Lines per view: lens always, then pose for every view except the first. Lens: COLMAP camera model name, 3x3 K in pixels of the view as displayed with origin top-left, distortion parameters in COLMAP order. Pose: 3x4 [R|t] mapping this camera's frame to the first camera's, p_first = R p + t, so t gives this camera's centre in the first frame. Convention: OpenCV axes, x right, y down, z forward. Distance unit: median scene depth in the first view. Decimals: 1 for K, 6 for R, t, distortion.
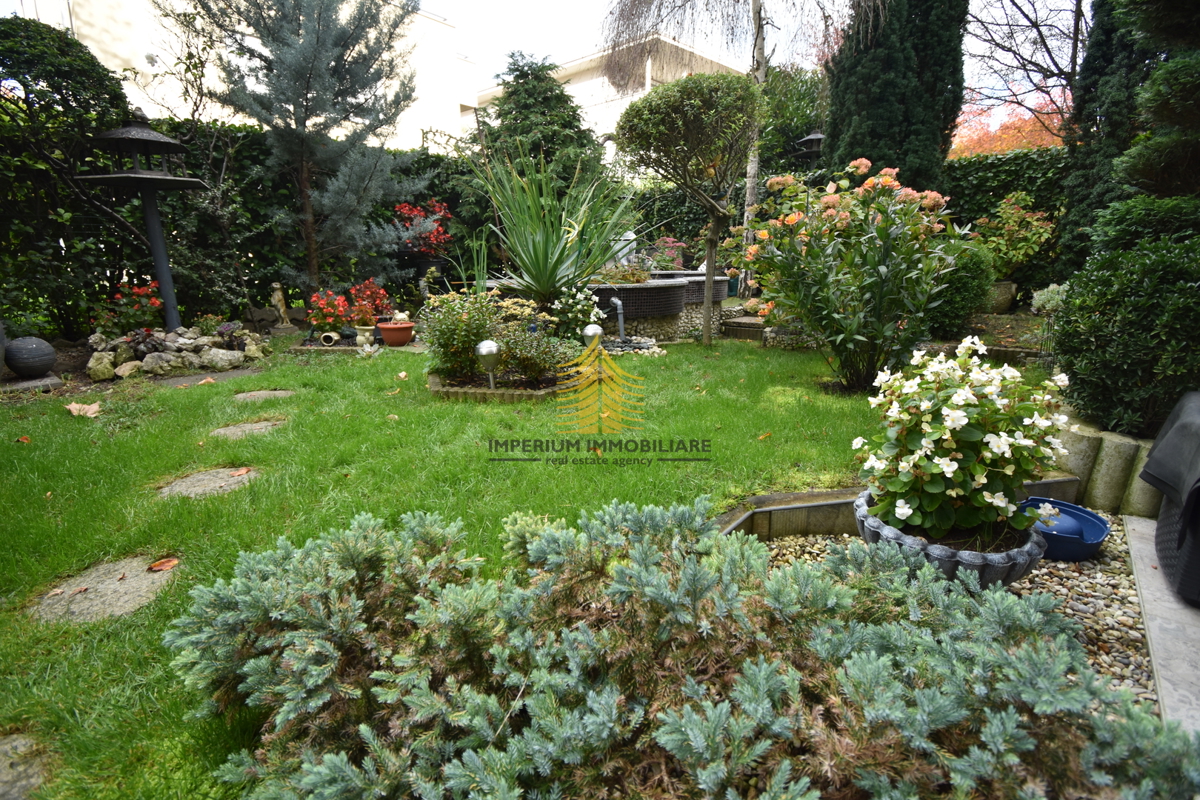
lens RADIAL K [[530.9, 0, 600.0], [0, 530.9, 398.3], [0, 0, 1]] dist [0.001794, -0.014839]
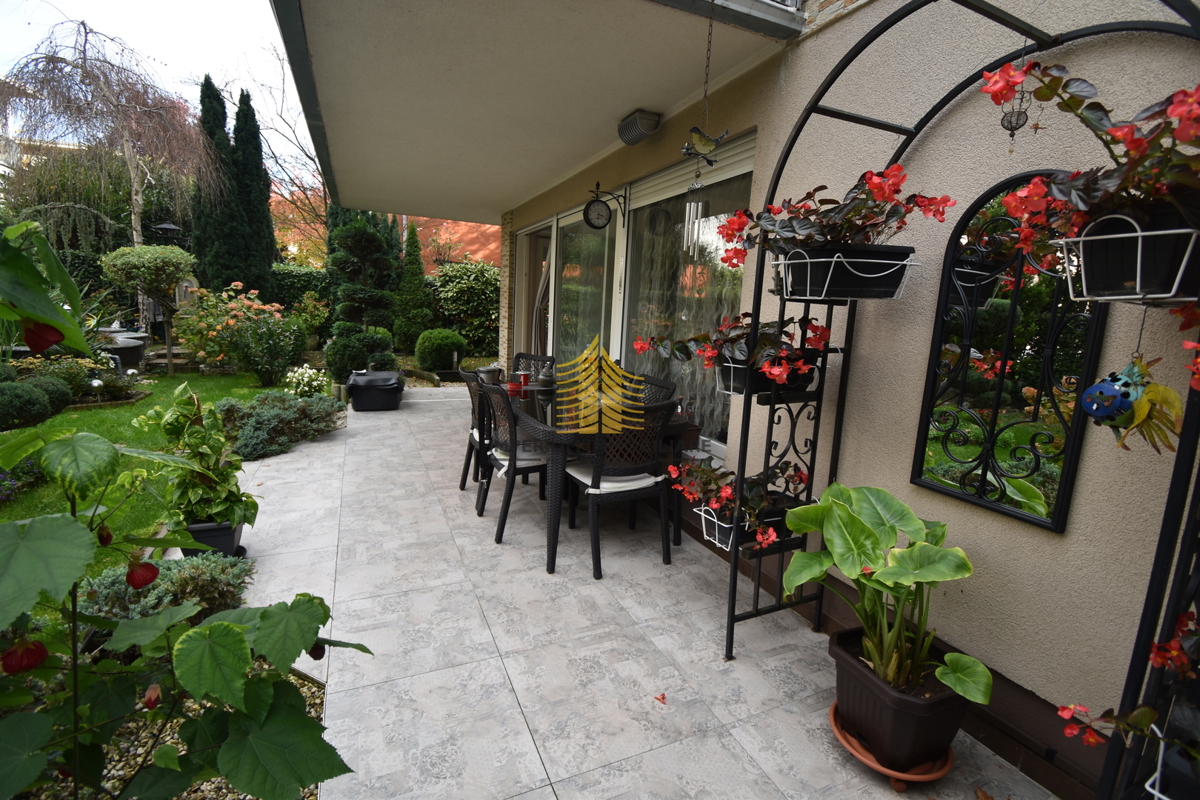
lens RADIAL K [[530.9, 0, 599.5], [0, 530.9, 398.3], [0, 0, 1]] dist [0.001794, -0.014839]
pose [[0.429576, -0.121187, 0.894862, -1.239282], [0.167327, 0.984476, 0.052998, 0.189739], [-0.887393, 0.126968, 0.443185, -1.715803]]
